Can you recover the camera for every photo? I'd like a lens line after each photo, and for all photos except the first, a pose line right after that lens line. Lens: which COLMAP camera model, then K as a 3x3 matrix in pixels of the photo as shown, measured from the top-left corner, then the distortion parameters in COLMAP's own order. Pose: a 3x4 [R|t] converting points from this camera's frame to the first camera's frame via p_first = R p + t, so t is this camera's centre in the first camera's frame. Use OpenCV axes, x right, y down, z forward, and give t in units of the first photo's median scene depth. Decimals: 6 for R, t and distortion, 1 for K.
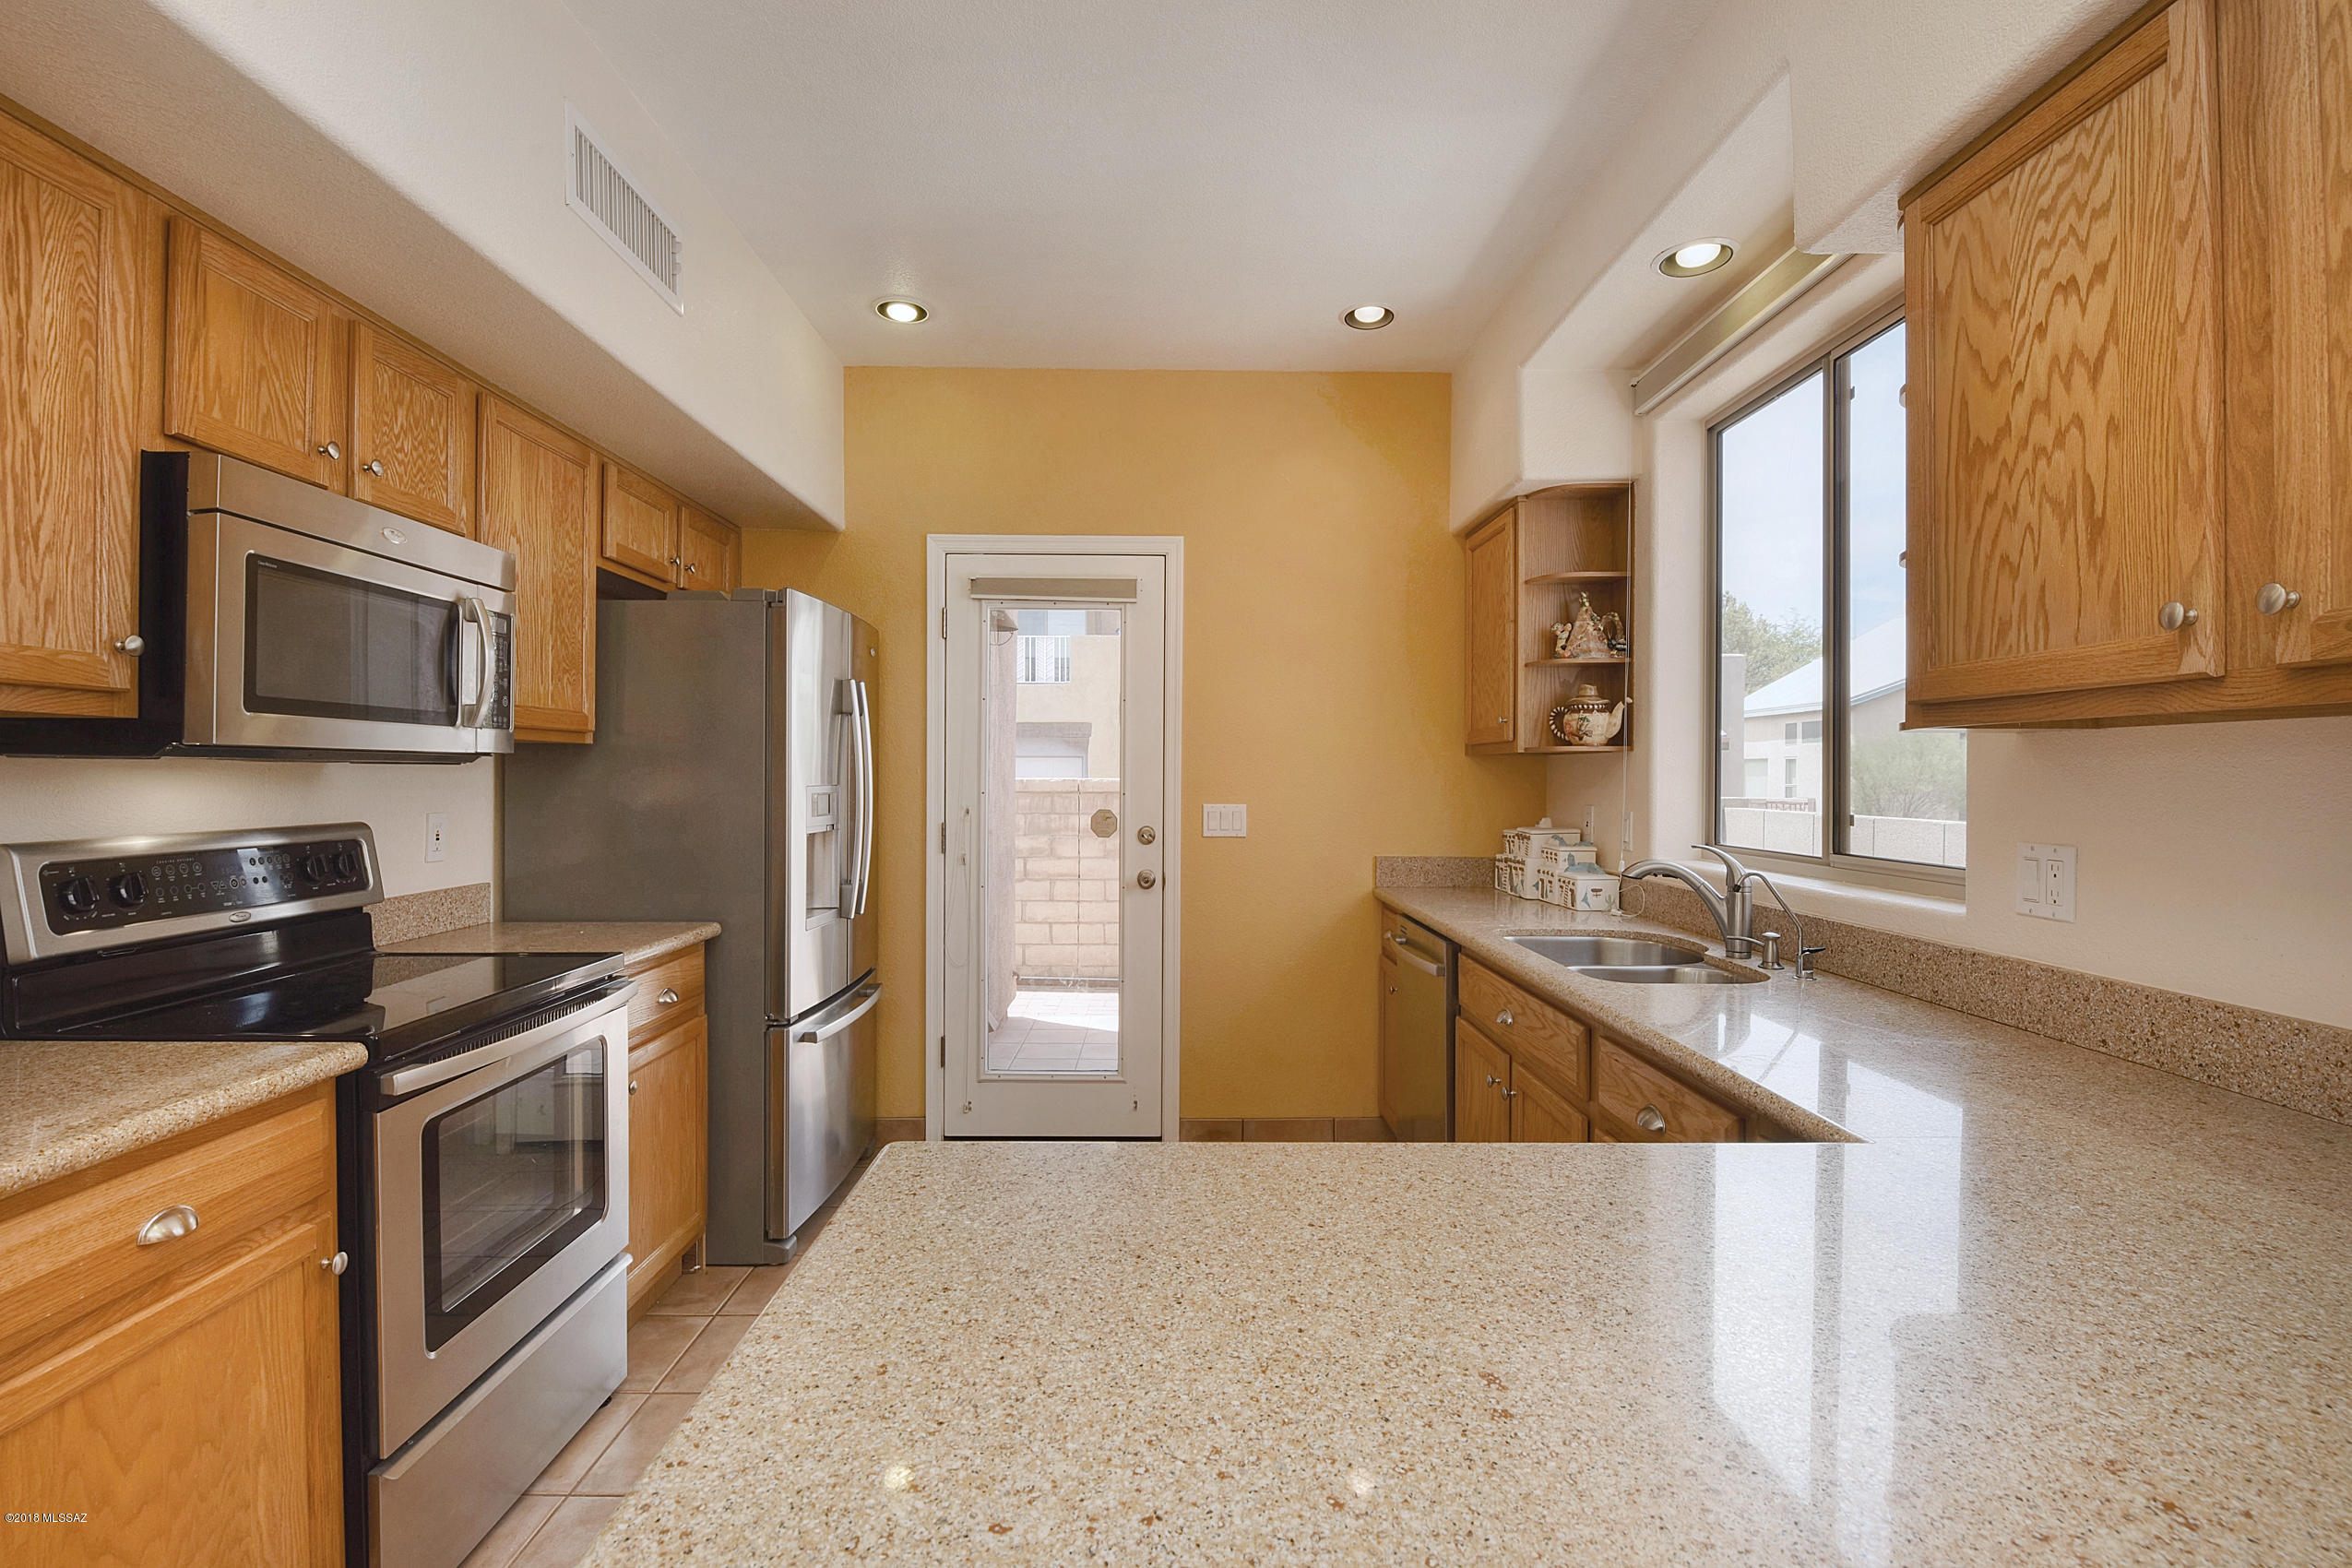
lens RADIAL K [[1109.2, 0, 1211.8], [0, 1109.2, 774.3], [0, 0, 1]] dist [-0.004458, -0.011030]
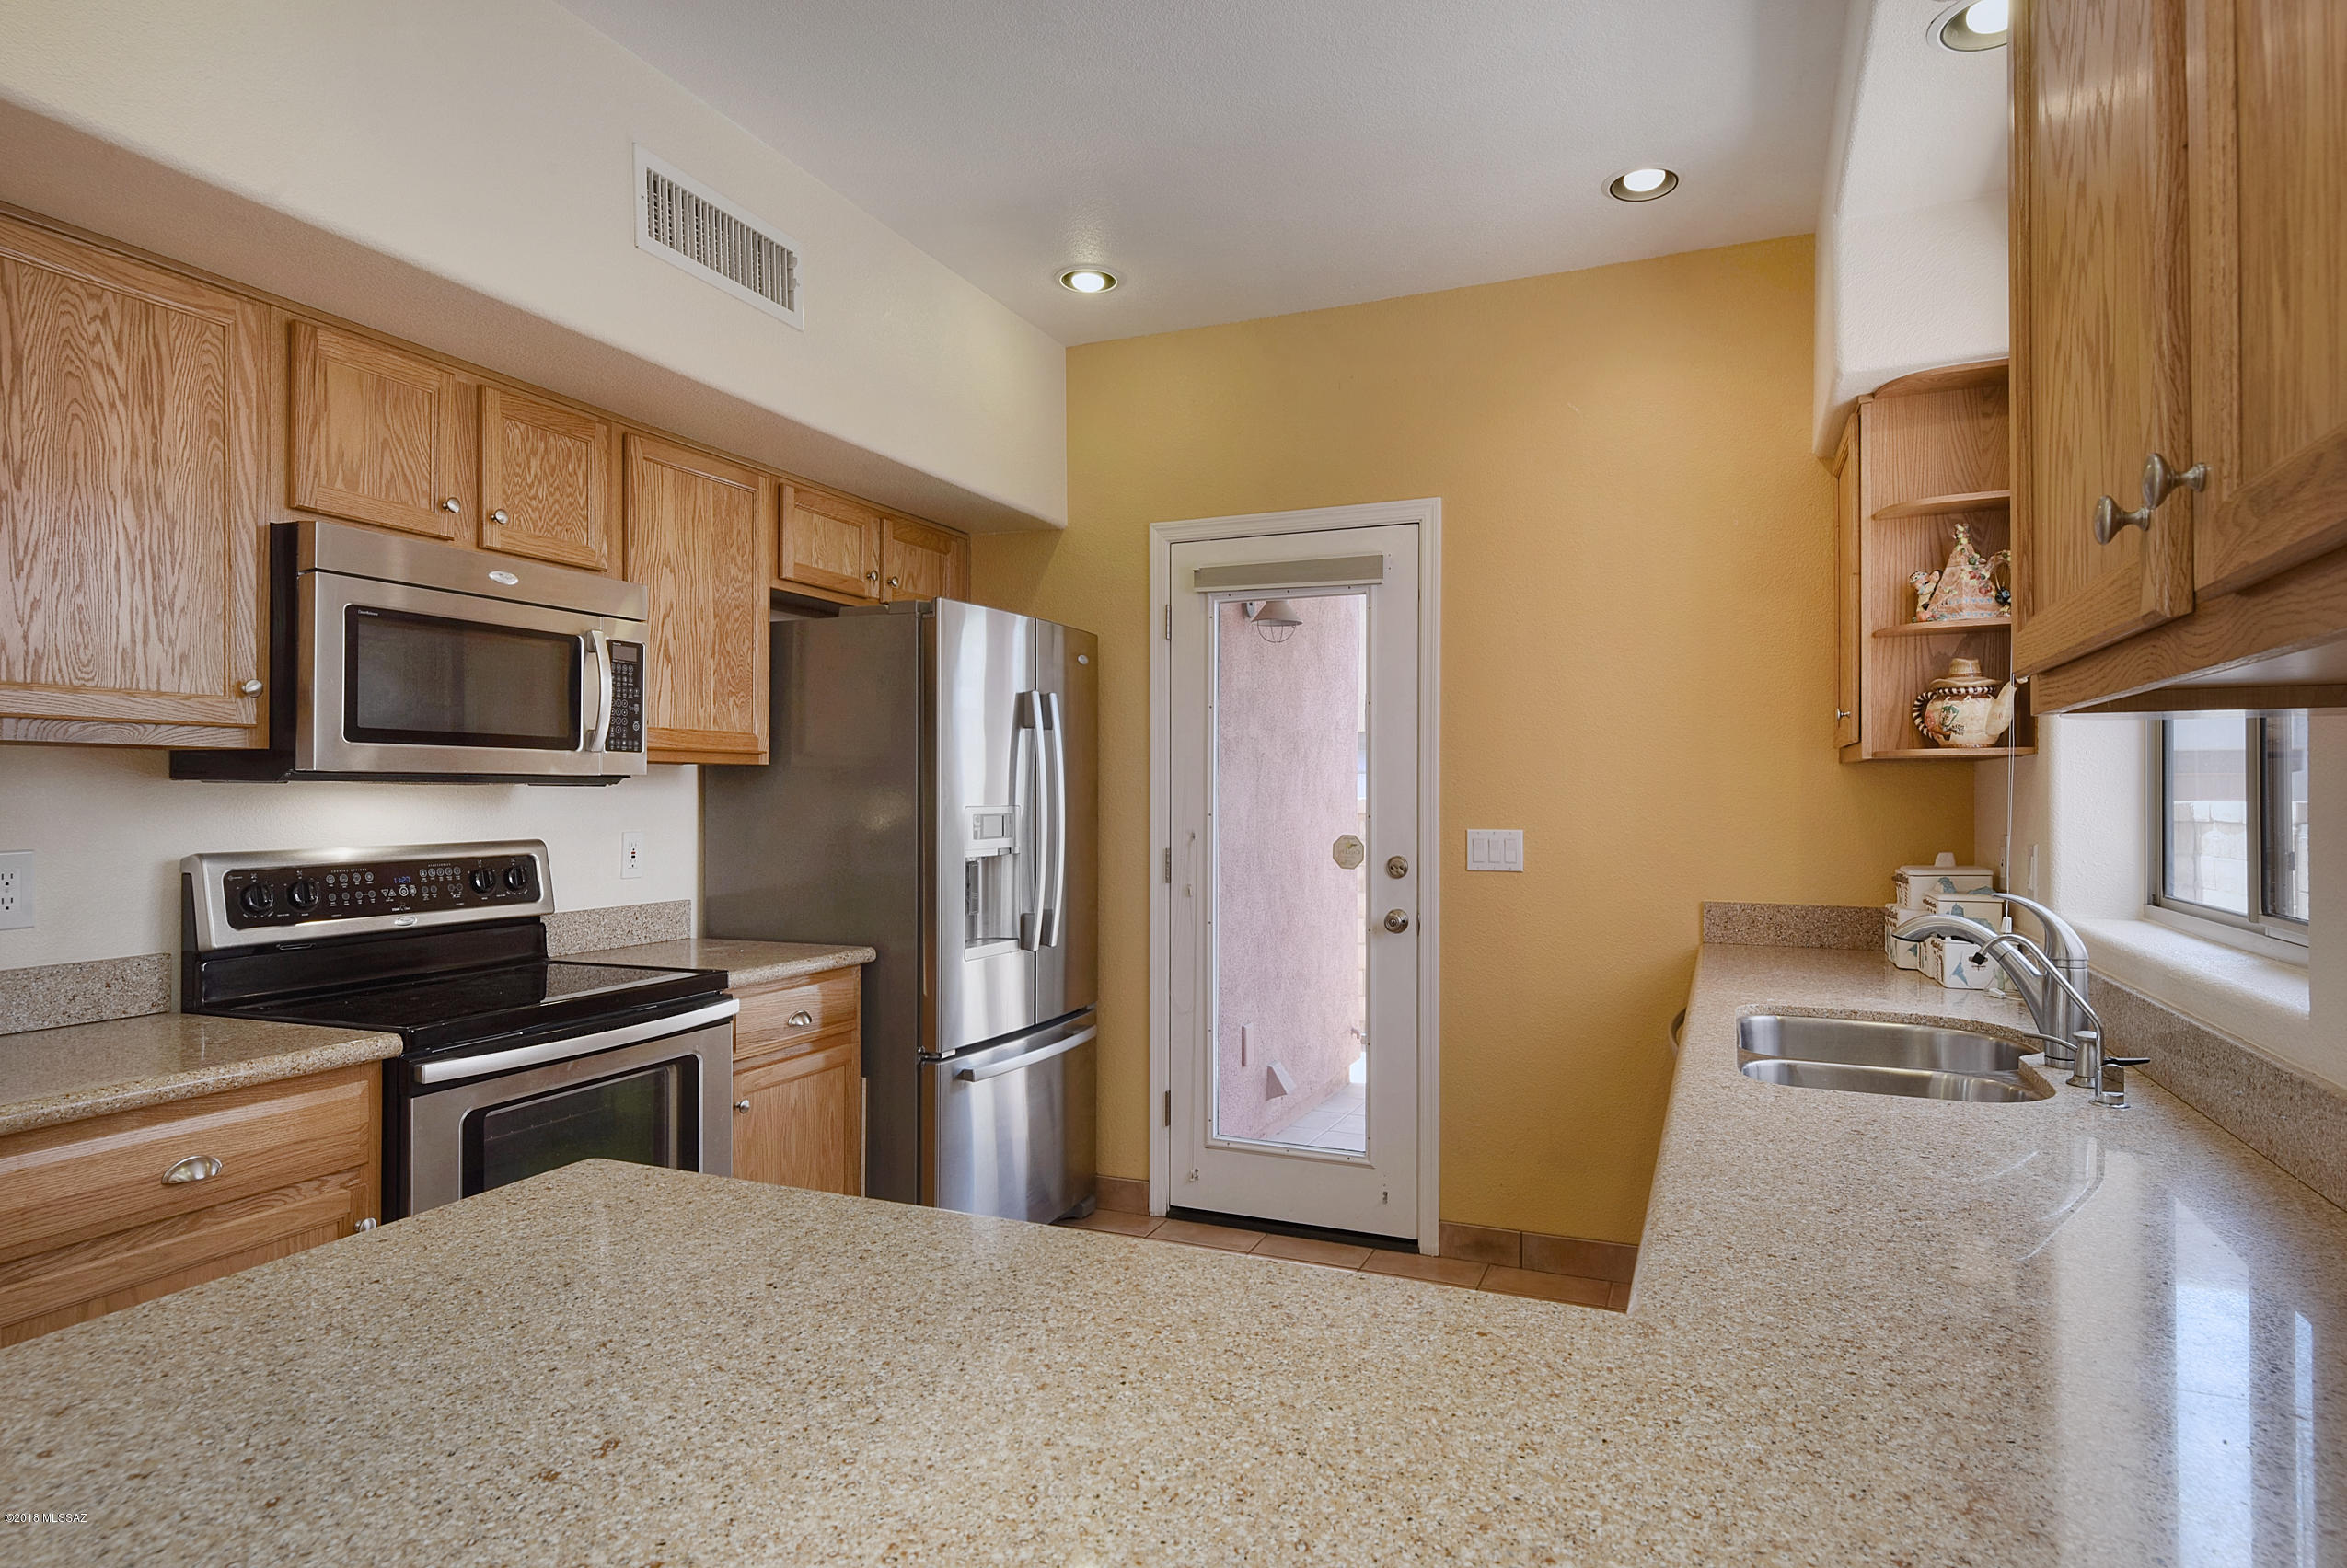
lens RADIAL K [[1344.4, 0, 1173.5], [0, 1344.4, 784.0], [0, 0, 1]] dist [0.008502, -0.003124]
pose [[0.907144, -0.007375, -0.420755, 0.360793], [0.004300, 0.999957, -0.008256, 0.002405], [0.420798, 0.005680, 0.907137, 0.055380]]
